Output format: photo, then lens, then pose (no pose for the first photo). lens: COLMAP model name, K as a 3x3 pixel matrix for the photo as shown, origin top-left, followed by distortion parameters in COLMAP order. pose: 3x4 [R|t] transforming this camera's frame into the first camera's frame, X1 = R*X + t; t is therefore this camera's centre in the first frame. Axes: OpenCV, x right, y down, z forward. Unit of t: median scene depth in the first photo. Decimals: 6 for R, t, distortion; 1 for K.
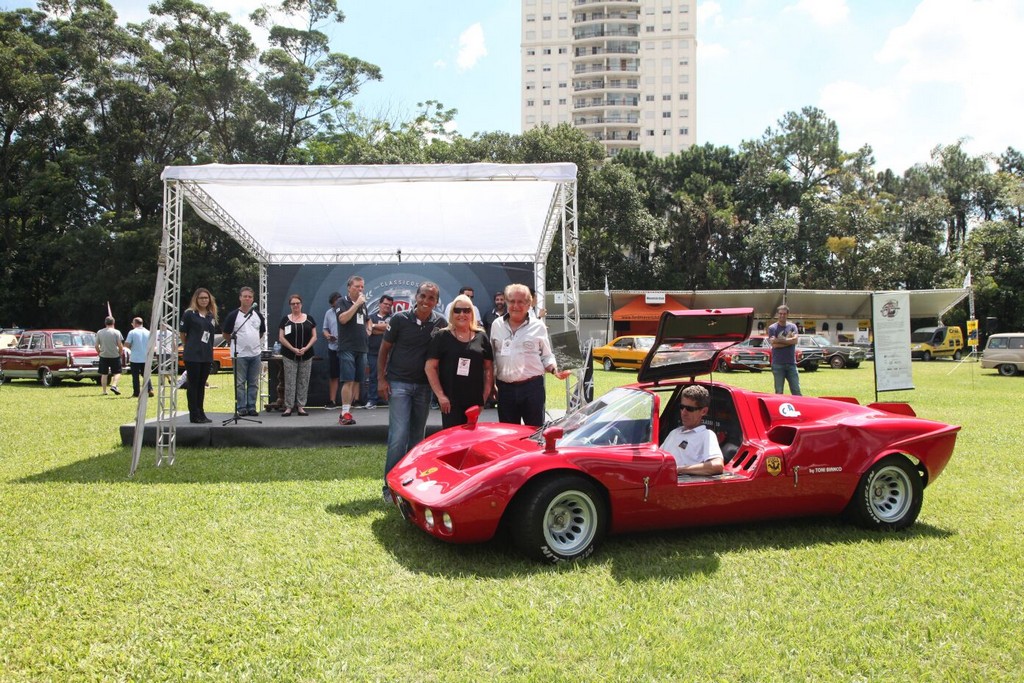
lens RADIAL K [[899.0, 0, 511.5], [0, 899.0, 340.4], [0, 0, 1]] dist [-0.043873, 0.084976]
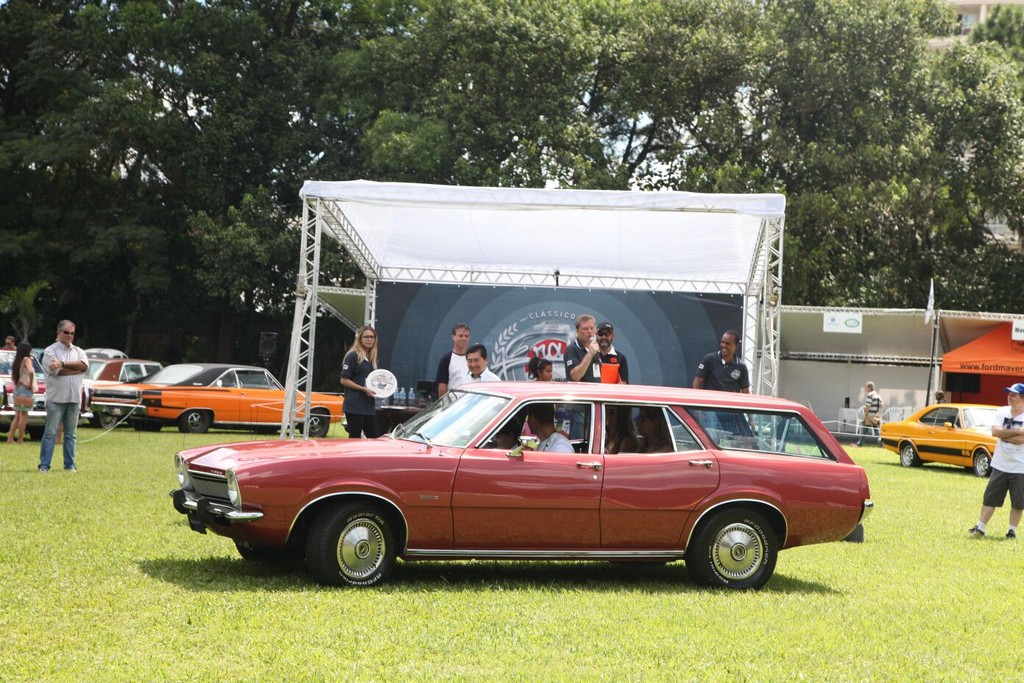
lens RADIAL K [[2131.1, 0, 508.3], [0, 2131.1, 342.1], [0, 0, 1]] dist [0.418841, 0.100108]
pose [[0.992219, 0.048194, -0.114801, 0.016358], [-0.050863, 0.998497, -0.020432, -0.002065], [0.113644, 0.026112, 0.993178, -0.317904]]
